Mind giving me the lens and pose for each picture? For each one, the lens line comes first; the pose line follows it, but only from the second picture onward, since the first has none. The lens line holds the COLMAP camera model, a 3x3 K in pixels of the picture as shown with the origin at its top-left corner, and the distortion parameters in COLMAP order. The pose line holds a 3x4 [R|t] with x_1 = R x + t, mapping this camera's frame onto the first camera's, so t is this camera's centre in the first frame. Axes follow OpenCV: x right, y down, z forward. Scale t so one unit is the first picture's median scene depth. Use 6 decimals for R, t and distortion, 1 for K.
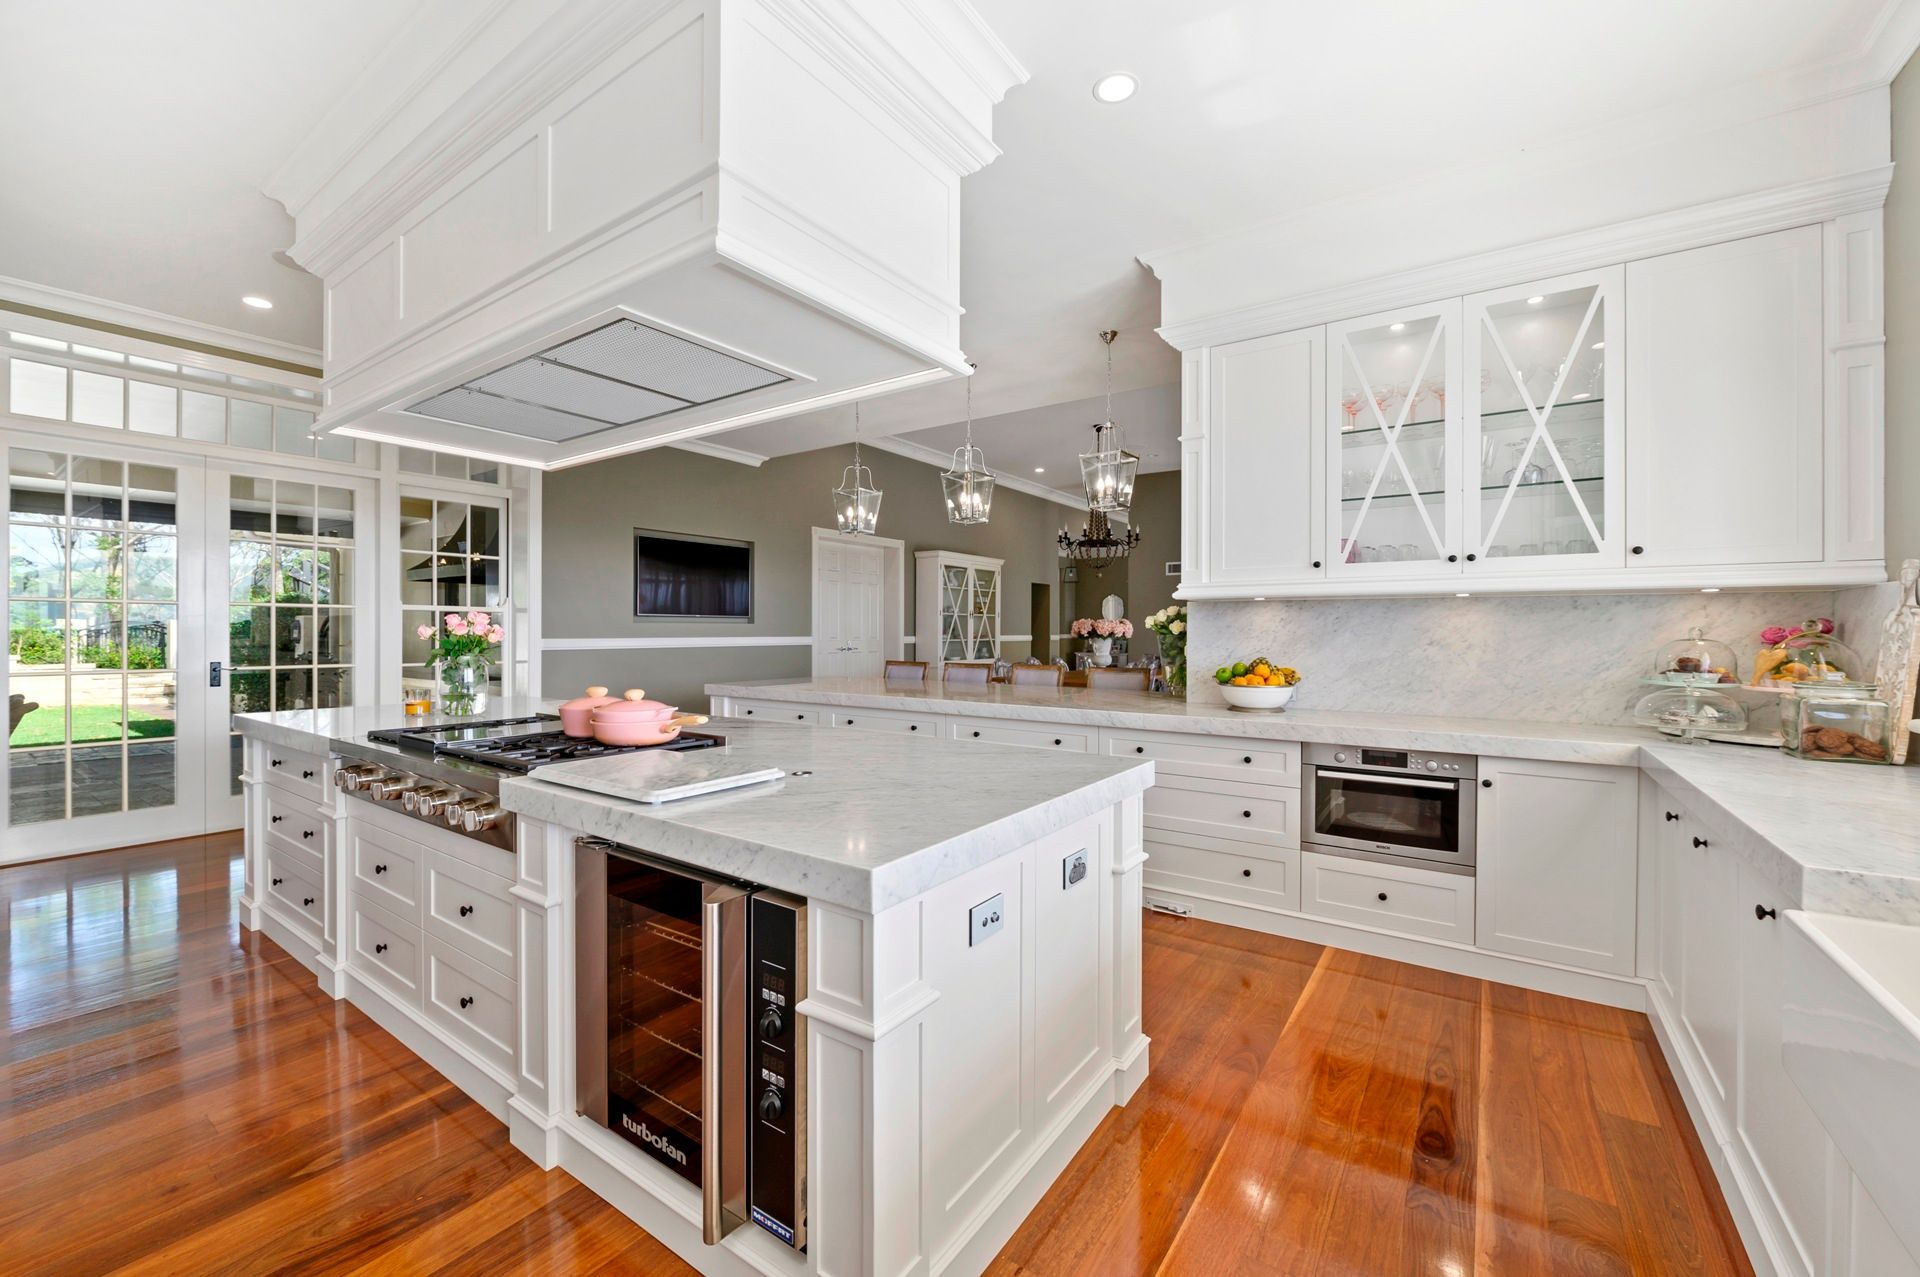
lens RADIAL K [[757.0, 0, 960.0], [0, 757.0, 638.5], [0, 0, 1]] dist [-0.006984, 0.000008]
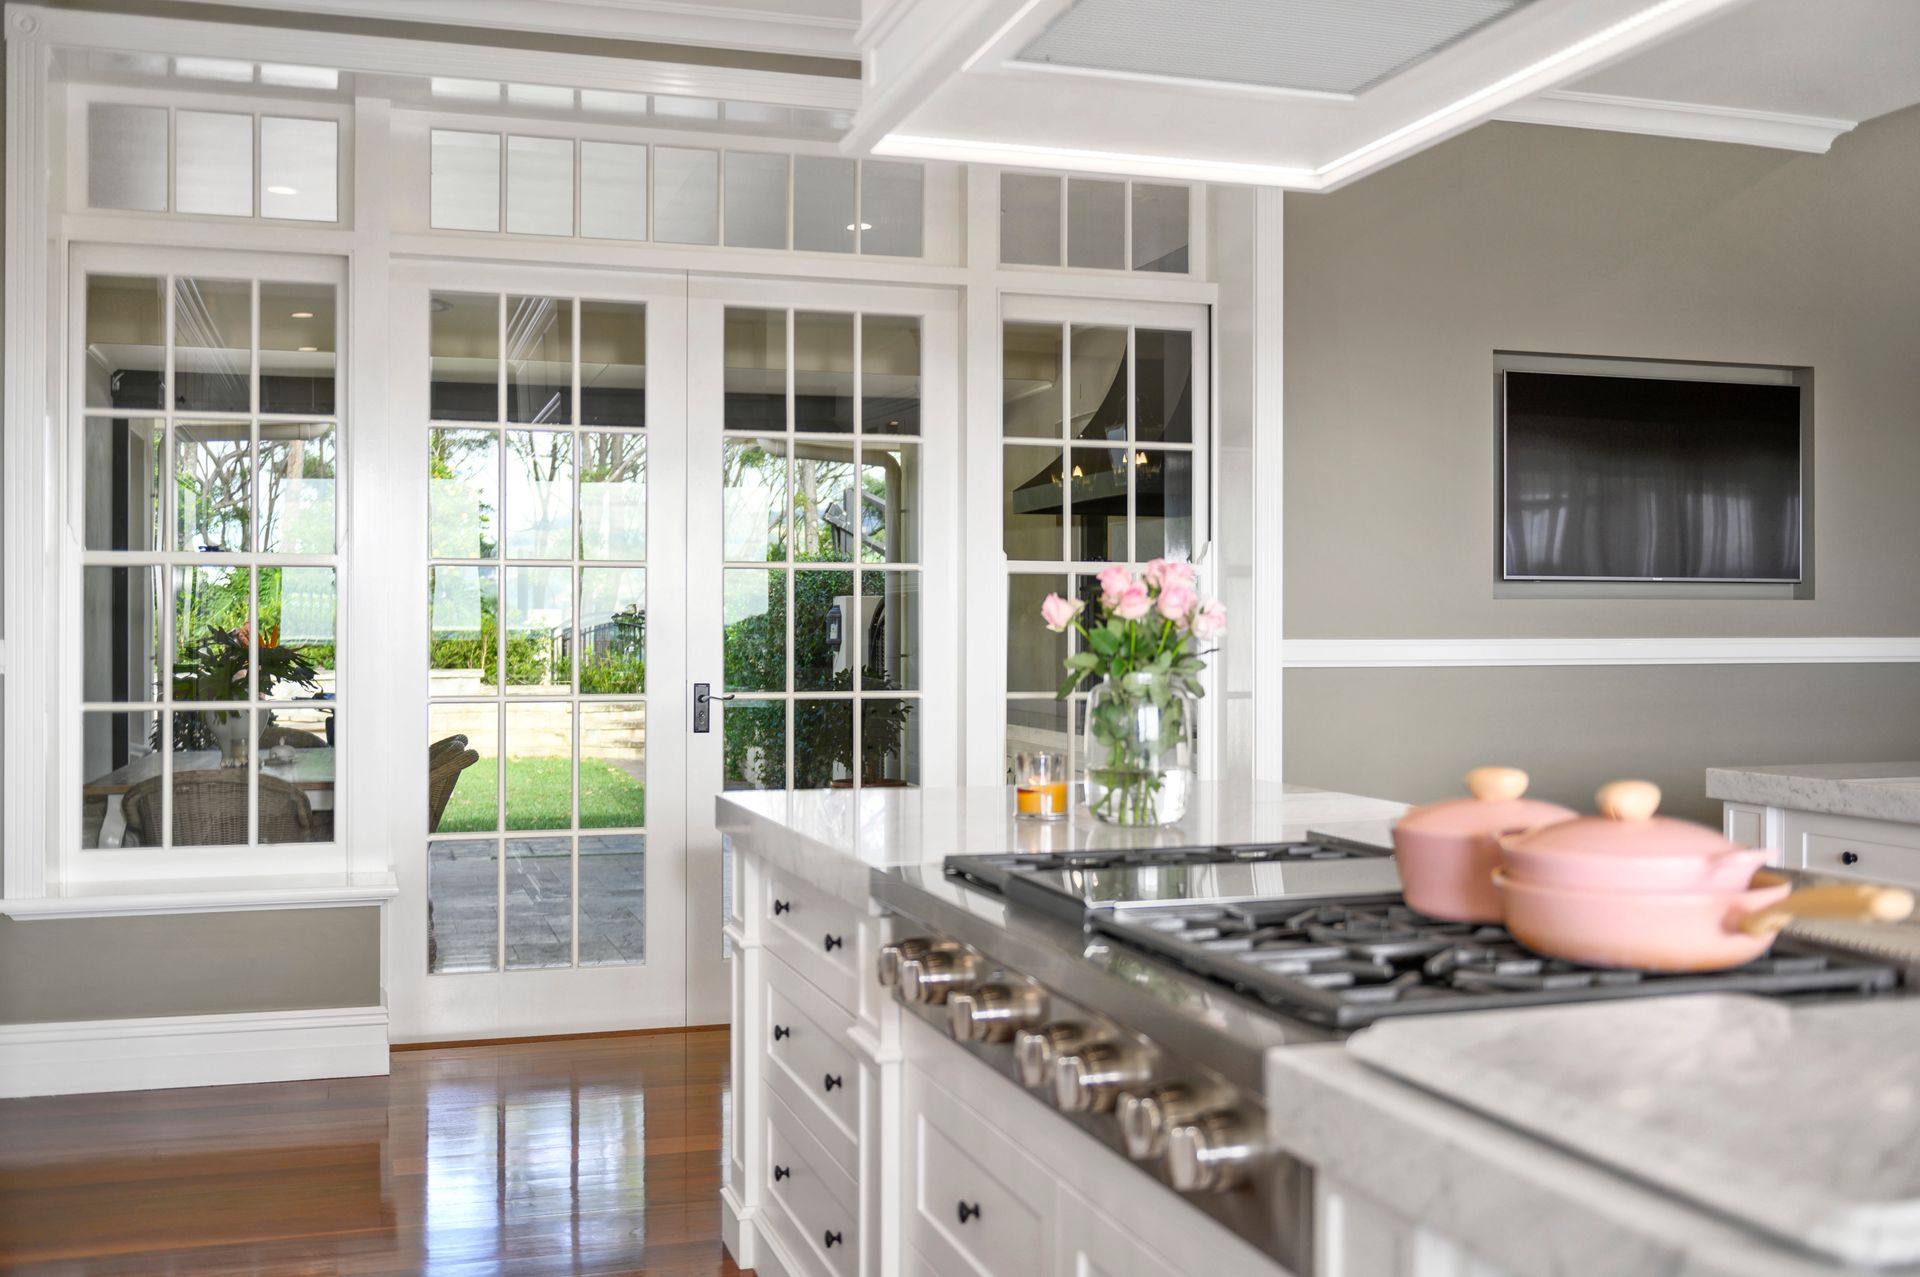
lens RADIAL K [[1855.9, 0, 960.0], [0, 1855.9, 638.5], [0, 0, 1]] dist [-0.009352, -0.004459]
pose [[0.791109, -0.000622, -0.611675, -0.114236], [-0.003025, 0.999983, -0.004928, 0.008097], [0.611668, 0.005749, 0.791093, 0.146122]]
